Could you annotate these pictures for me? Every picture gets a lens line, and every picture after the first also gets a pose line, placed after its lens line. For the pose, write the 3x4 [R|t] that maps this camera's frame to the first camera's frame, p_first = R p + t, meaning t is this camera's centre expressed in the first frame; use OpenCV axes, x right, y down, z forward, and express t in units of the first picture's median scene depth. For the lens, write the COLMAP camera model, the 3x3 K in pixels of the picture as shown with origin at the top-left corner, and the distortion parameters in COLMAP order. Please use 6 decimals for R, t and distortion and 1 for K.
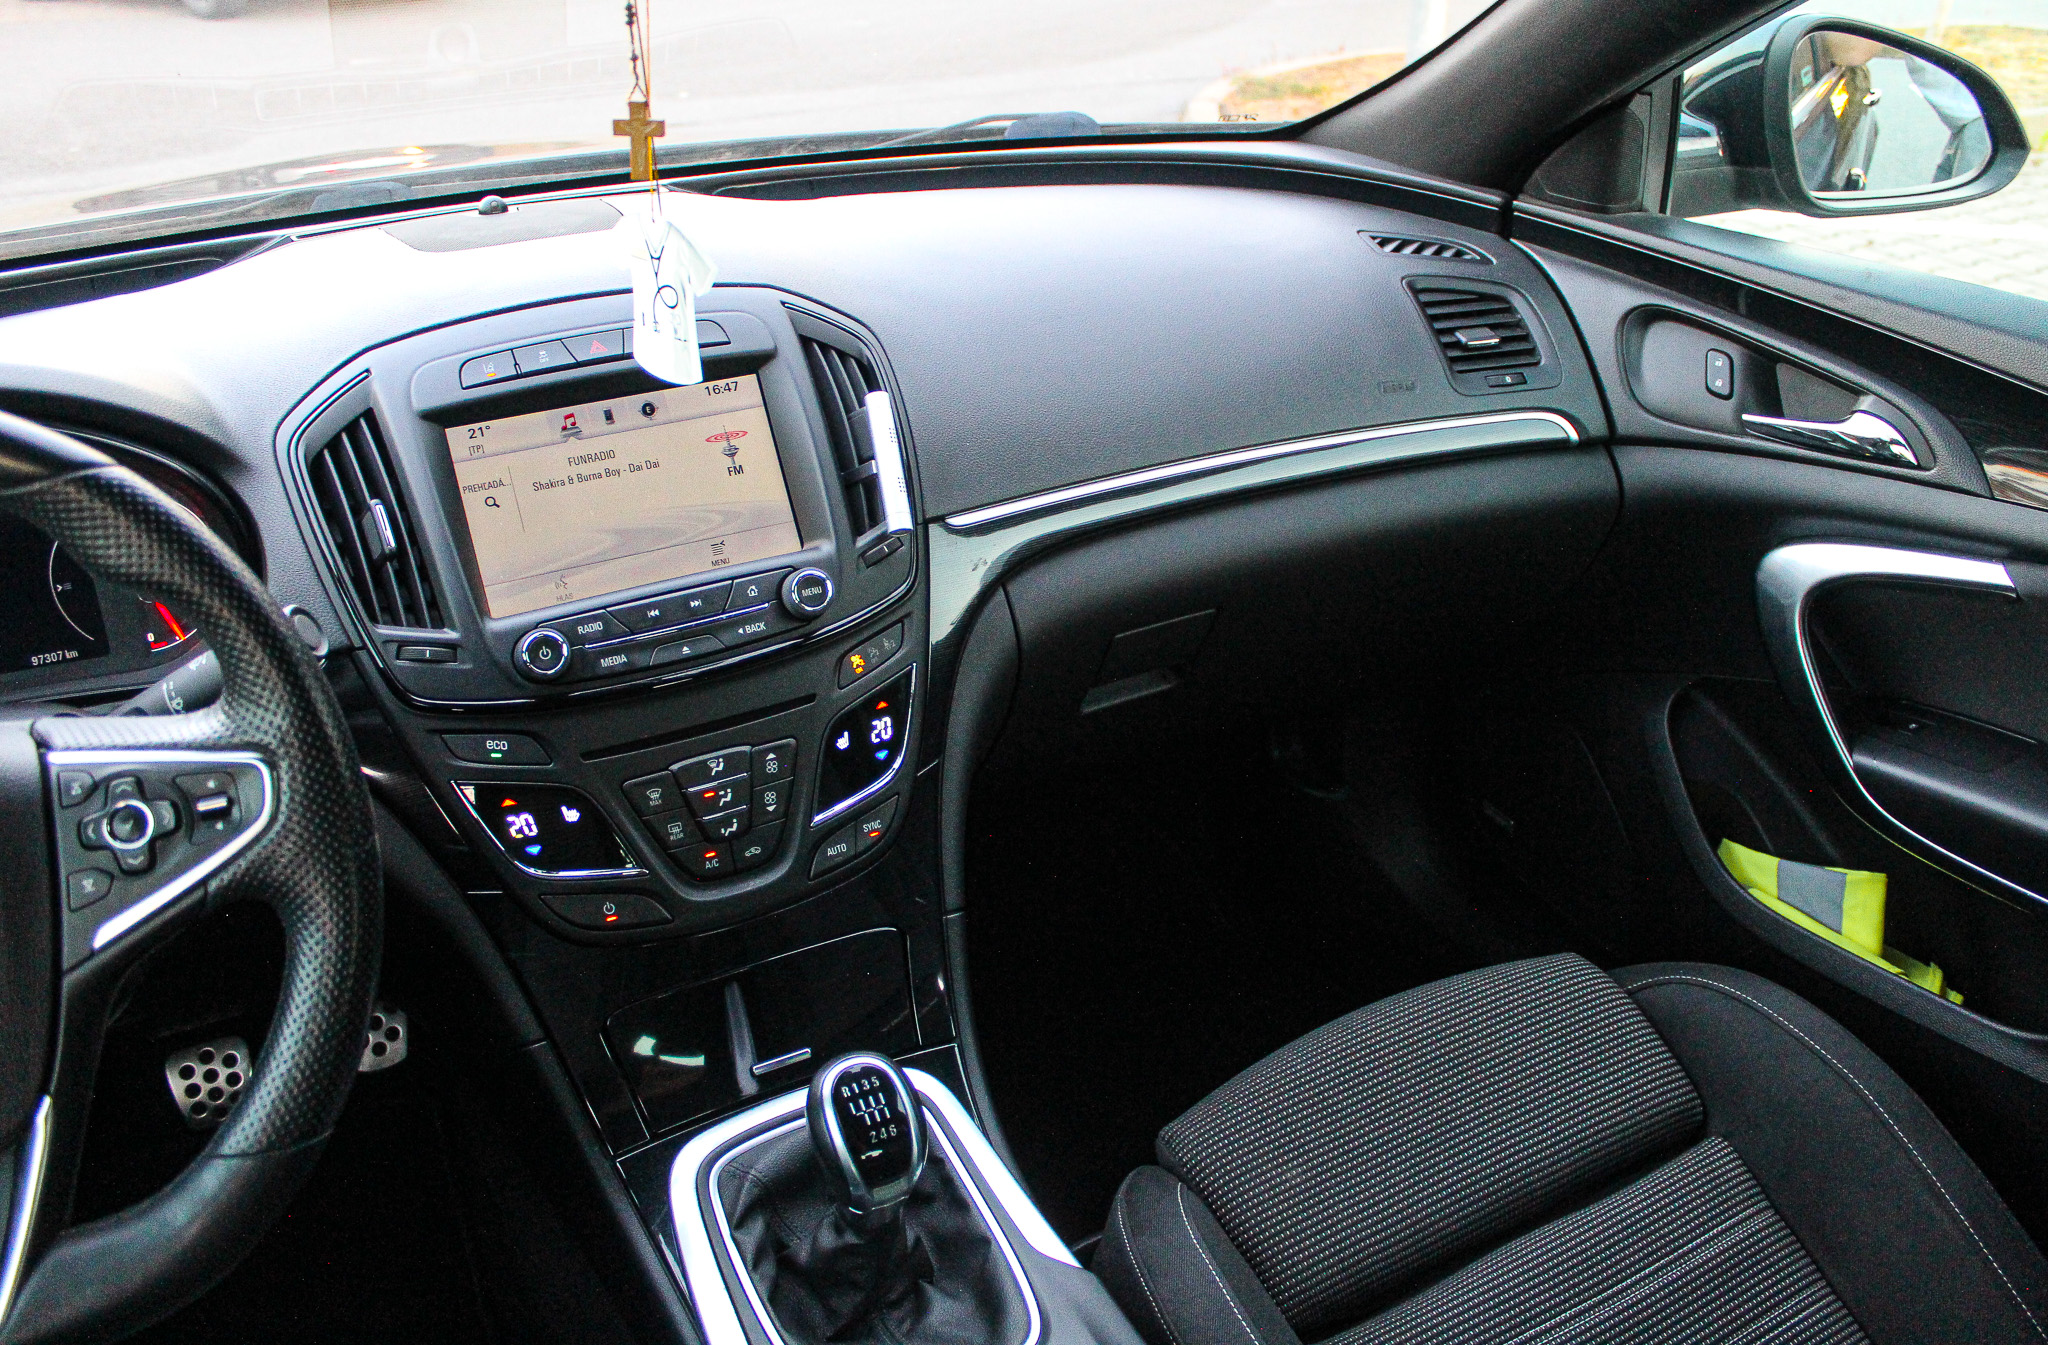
lens RADIAL K [[1787.0, 0, 1024.0], [0, 1787.0, 672.5], [0, 0, 1]] dist [-0.158419, 0.116045]
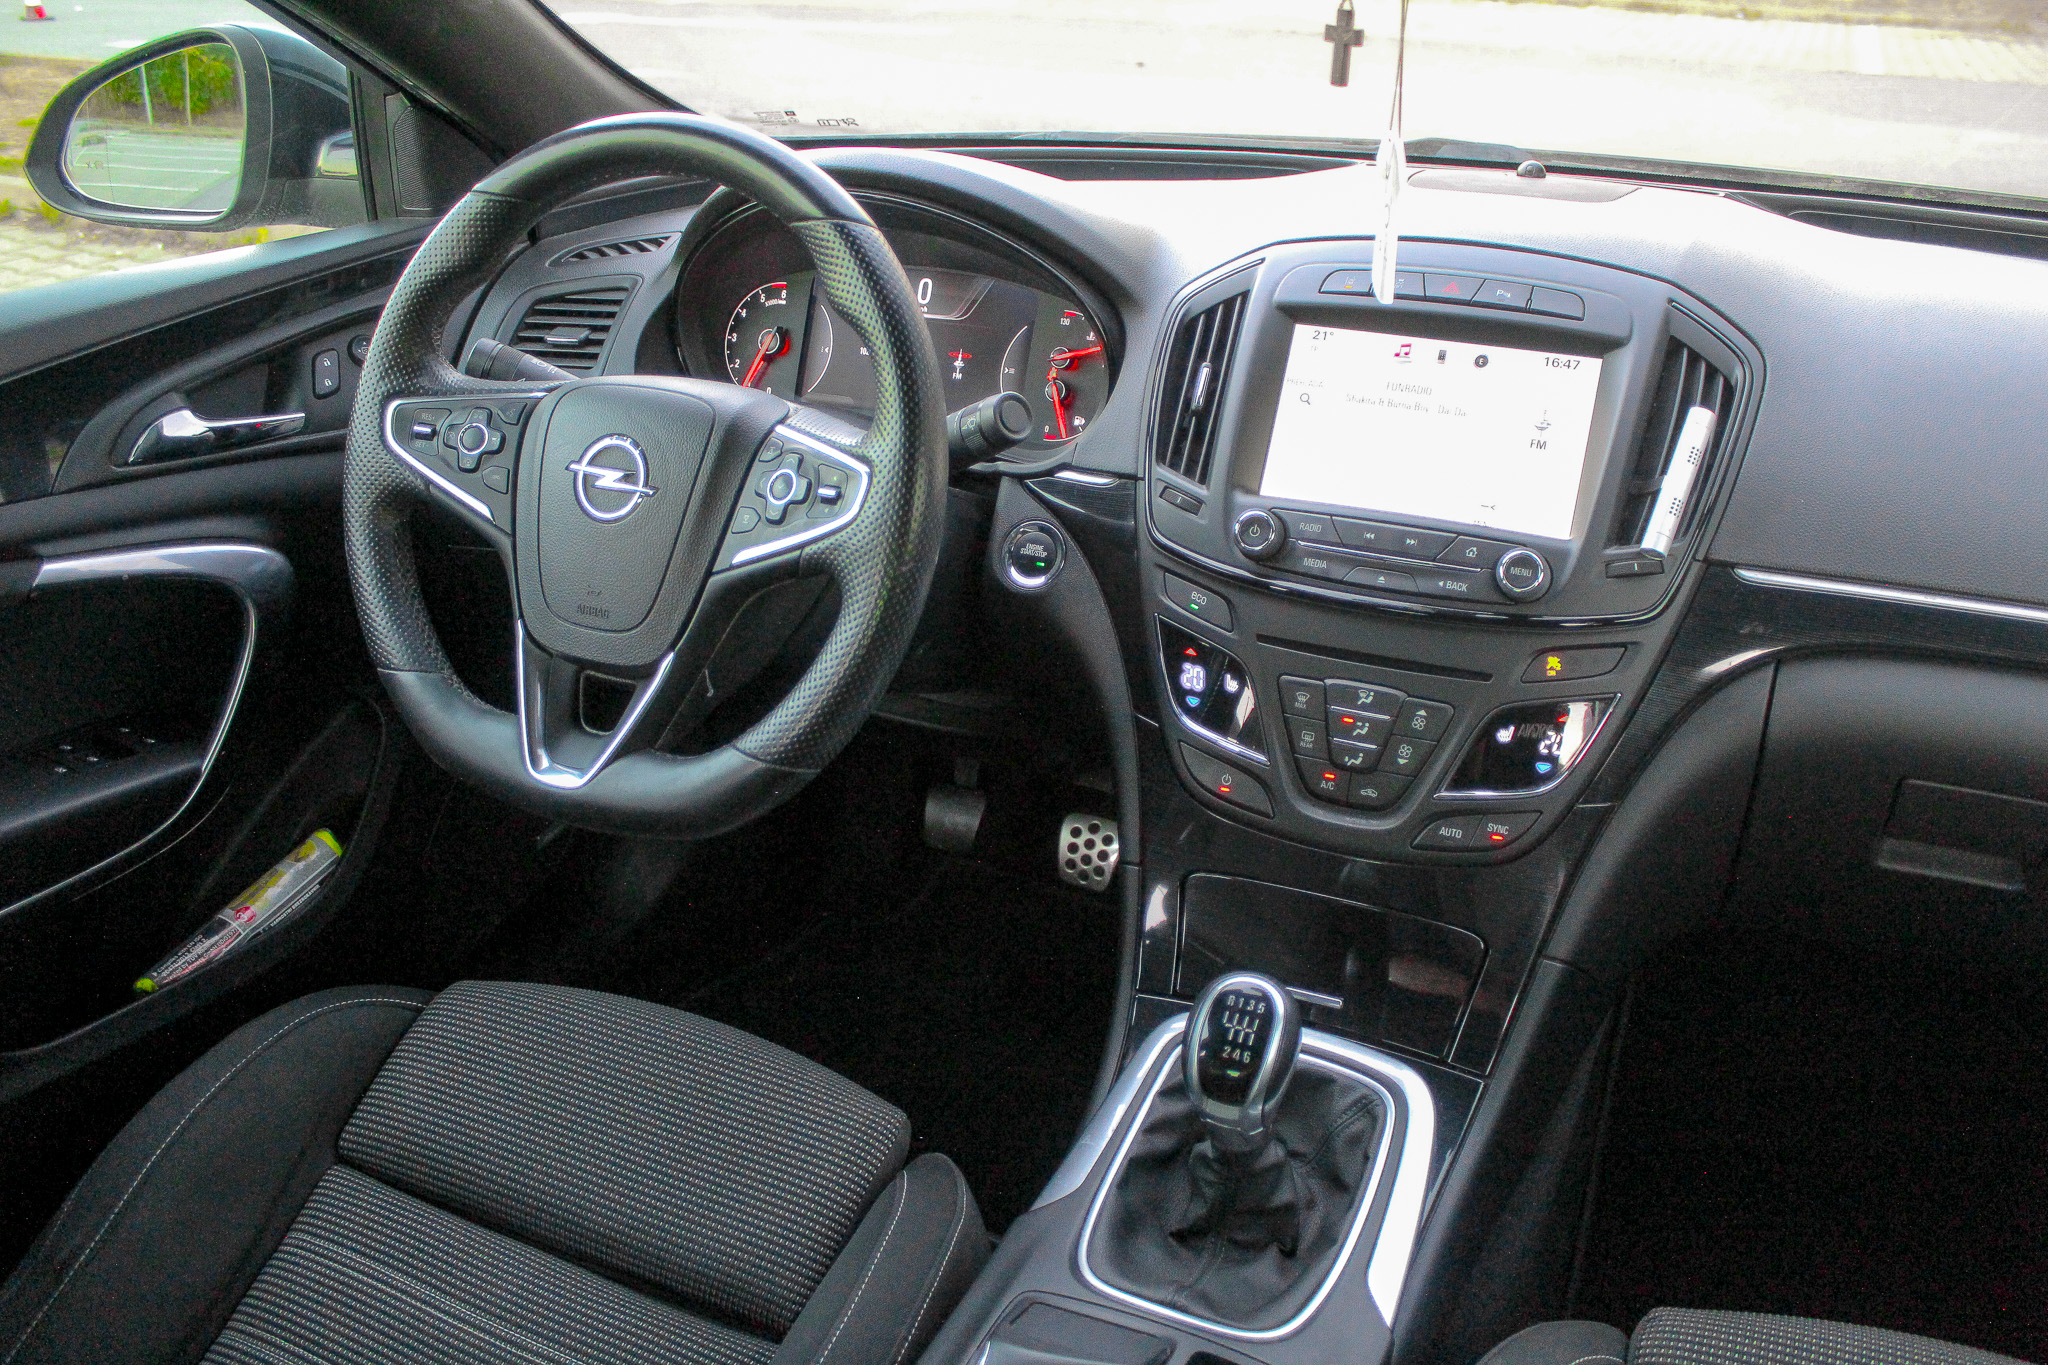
lens RADIAL K [[1746.5, 0, 1024.0], [0, 1746.5, 682.5], [0, 0, 1]] dist [-0.104919, 0.012103]
pose [[0.591846, 0.350879, -0.725674, 0.428491], [-0.374659, 0.916871, 0.137762, -0.019027], [0.713687, 0.190346, 0.674106, 0.188344]]
